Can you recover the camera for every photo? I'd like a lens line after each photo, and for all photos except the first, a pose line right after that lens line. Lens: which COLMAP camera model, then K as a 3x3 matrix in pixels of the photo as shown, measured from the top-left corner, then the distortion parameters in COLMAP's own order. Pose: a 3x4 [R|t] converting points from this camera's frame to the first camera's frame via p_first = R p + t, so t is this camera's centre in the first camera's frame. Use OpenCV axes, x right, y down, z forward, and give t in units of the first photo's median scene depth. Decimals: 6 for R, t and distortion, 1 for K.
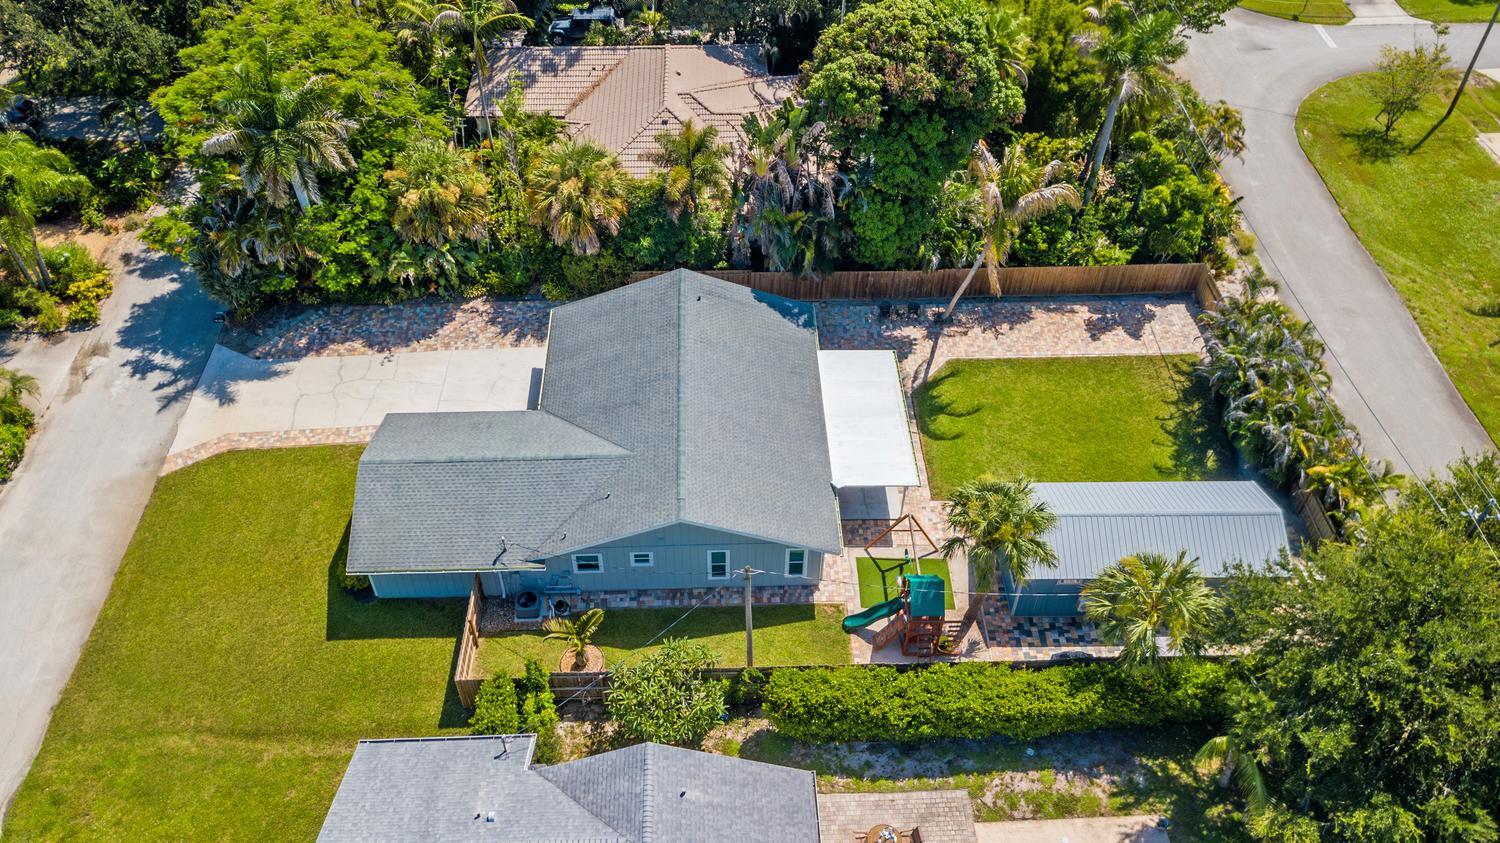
lens RADIAL K [[1145.2, 0, 749.1], [0, 1145.2, 422.4], [0, 0, 1]] dist [0.008995, -0.016292]
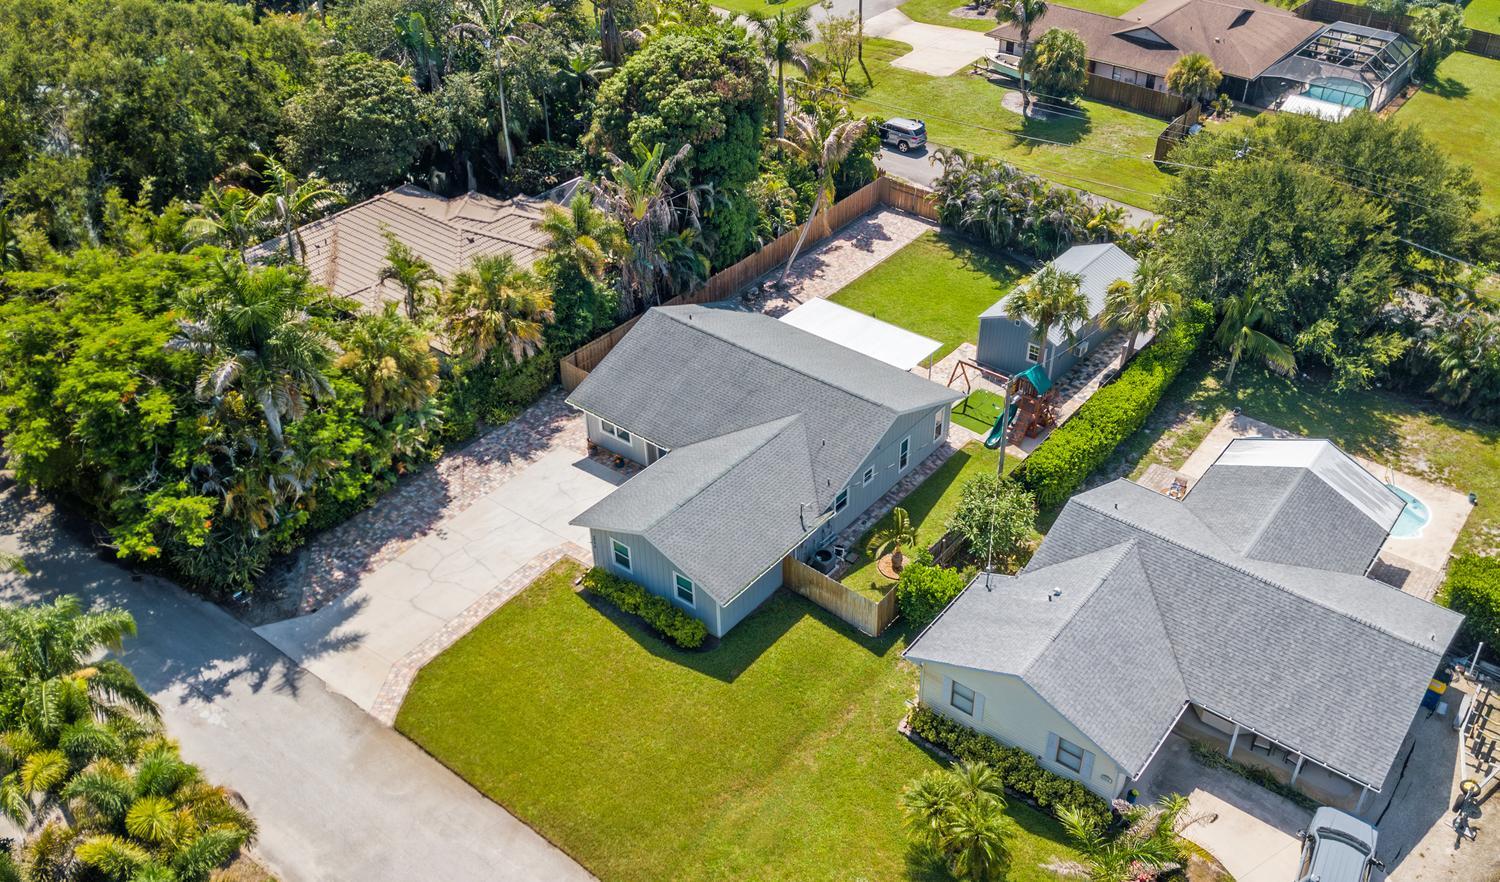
lens RADIAL K [[1263.9, 0, 807.7], [0, 1263.9, 474.1], [0, 0, 1]] dist [-0.005936, 0.007204]
pose [[0.632443, -0.468825, 0.616619, -0.759934], [0.548756, 0.833004, 0.070508, -0.005490], [-0.546702, 0.293781, 0.784098, 0.022205]]
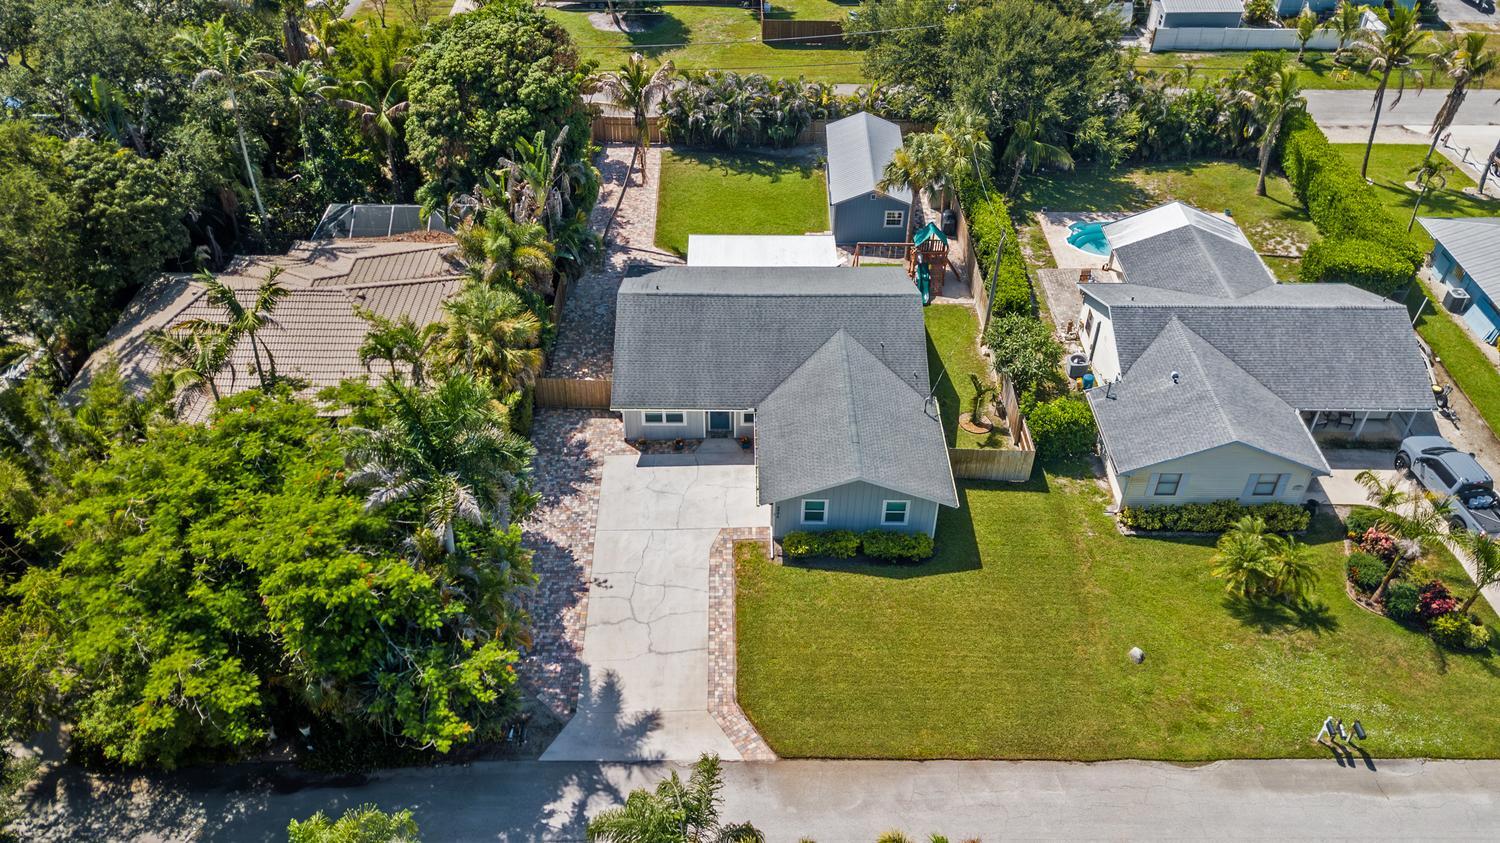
lens RADIAL K [[1145.2, 0, 734.4], [0, 1145.2, 434.8], [0, 0, 1]] dist [0.008995, -0.016292]
pose [[0.041446, -0.658226, 0.751678, -0.928184], [0.708960, 0.549489, 0.442083, -0.448598], [-0.704030, 0.514588, 0.489430, 0.453579]]
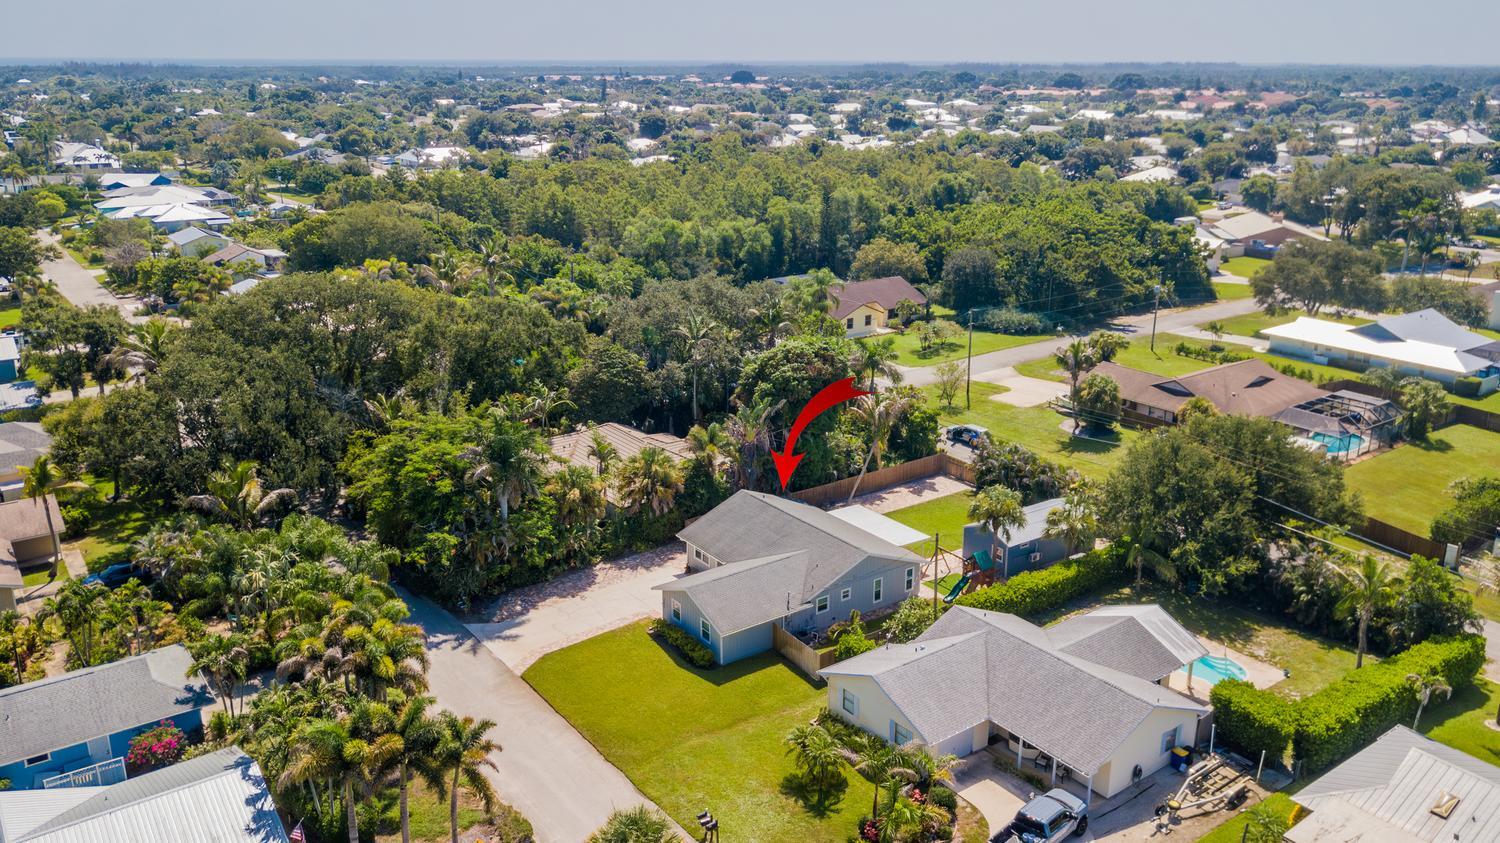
lens RADIAL K [[1145.2, 0, 741.6], [0, 1145.2, 412.4], [0, 0, 1]] dist [0.008995, -0.016292]
pose [[0.831693, -0.169480, 0.528737, -0.928047], [0.400002, 0.843330, -0.358877, 0.375681], [-0.385077, 0.509971, 0.769185, -0.378062]]
